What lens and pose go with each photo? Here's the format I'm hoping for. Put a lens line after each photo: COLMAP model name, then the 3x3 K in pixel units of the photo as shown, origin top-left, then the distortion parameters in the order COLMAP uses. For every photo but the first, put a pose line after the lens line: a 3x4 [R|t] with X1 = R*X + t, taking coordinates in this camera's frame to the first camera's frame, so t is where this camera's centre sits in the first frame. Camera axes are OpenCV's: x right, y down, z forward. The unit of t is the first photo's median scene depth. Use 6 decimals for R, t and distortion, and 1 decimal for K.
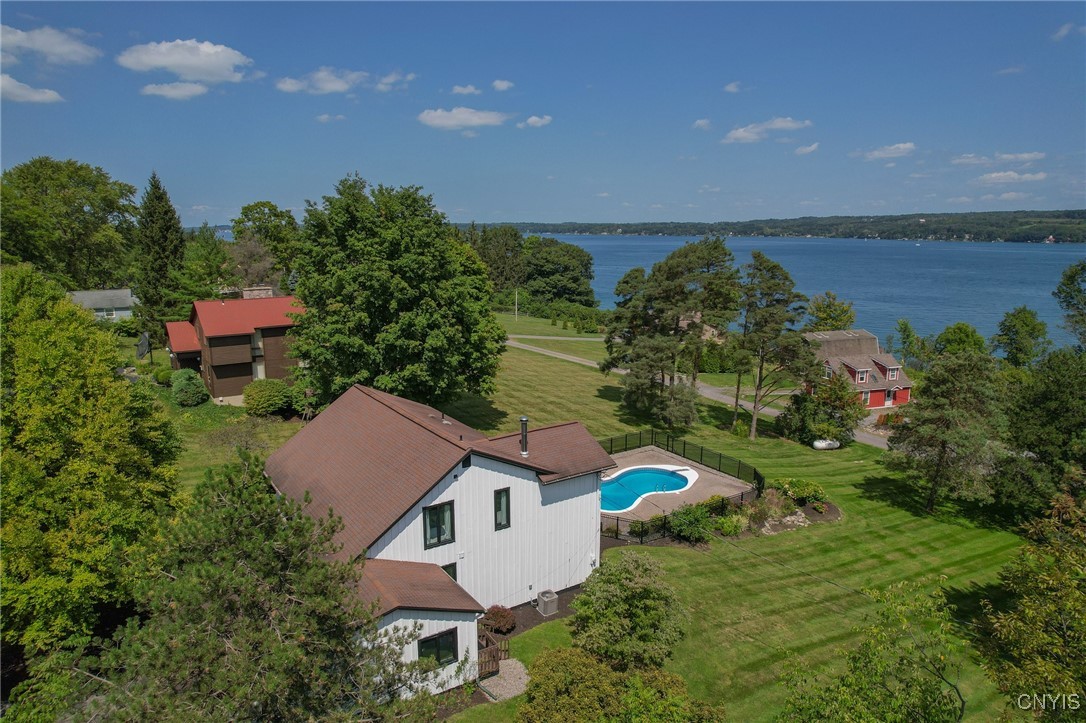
lens RADIAL K [[700.0, 0, 543.0], [0, 700.0, 361.5], [0, 0, 1]] dist [-0.036953, 0.043154]
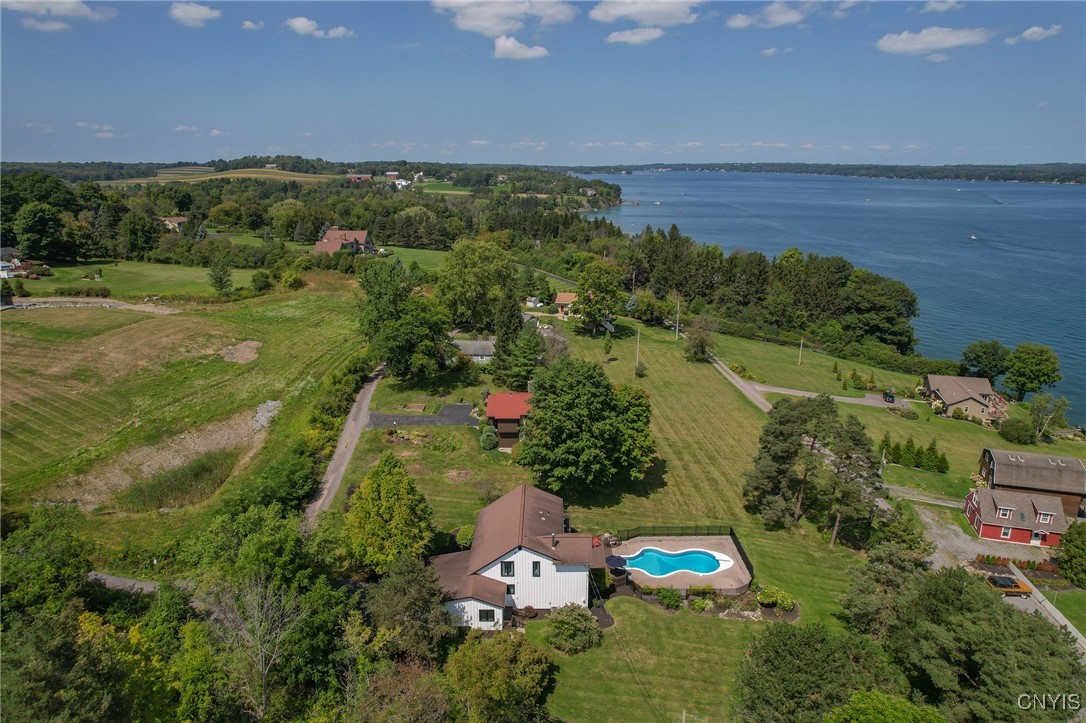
lens RADIAL K [[696.4, 0, 543.0], [0, 696.4, 361.5], [0, 0, 1]] dist [-0.043420, 0.002773]
pose [[0.832091, 0.157430, -0.531828, 1.075068], [-0.111021, 0.986741, 0.118390, -0.748991], [0.543414, -0.039467, 0.838536, -0.923313]]
